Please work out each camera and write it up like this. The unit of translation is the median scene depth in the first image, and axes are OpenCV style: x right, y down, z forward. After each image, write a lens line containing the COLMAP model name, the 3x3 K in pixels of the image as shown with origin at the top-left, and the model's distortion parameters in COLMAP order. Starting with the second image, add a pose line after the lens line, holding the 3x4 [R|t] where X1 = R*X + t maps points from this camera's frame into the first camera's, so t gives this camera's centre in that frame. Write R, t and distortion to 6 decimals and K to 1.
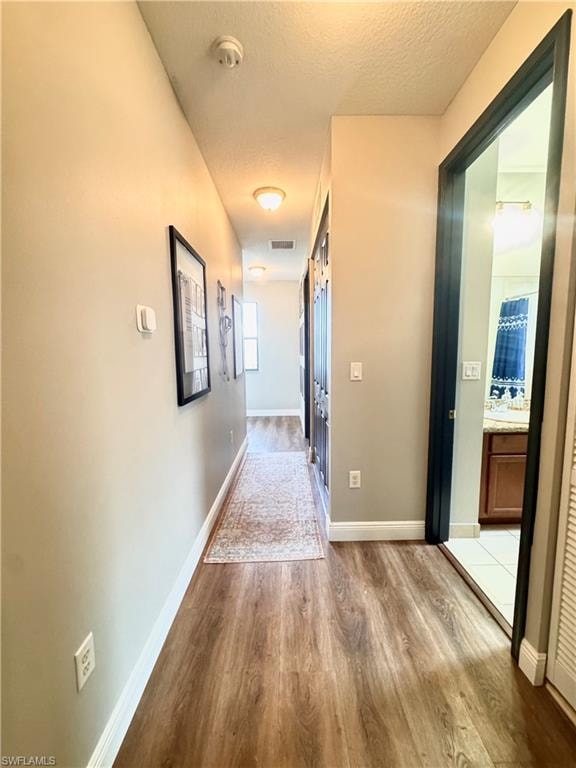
lens RADIAL K [[306.9, 0, 288.3], [0, 306.9, 382.6], [0, 0, 1]] dist [-0.002862, 0.000285]
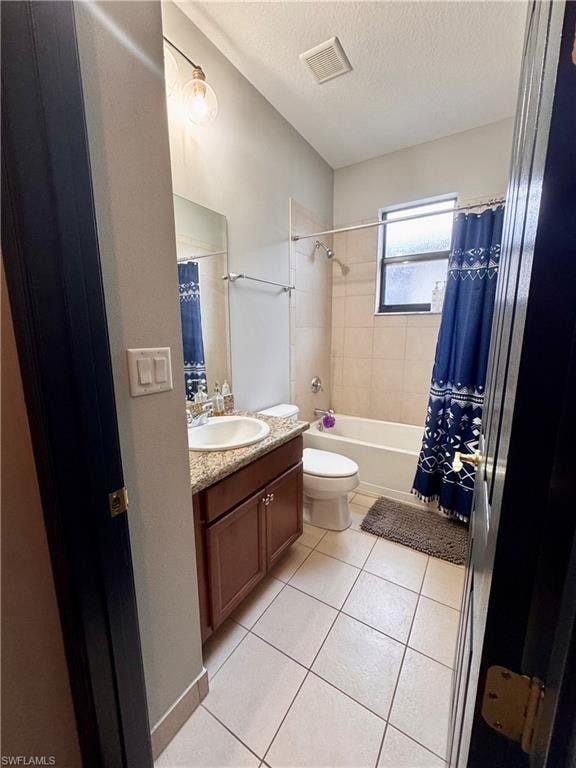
lens RADIAL K [[306.9, 0, 289.2], [0, 306.9, 385.6], [0, 0, 1]] dist [-0.002862, 0.000285]
pose [[0.547830, -0.142438, 0.824375, 0.351306], [0.082912, 0.989792, 0.115921, -0.048546], [-0.832471, 0.004845, 0.554048, 0.609000]]
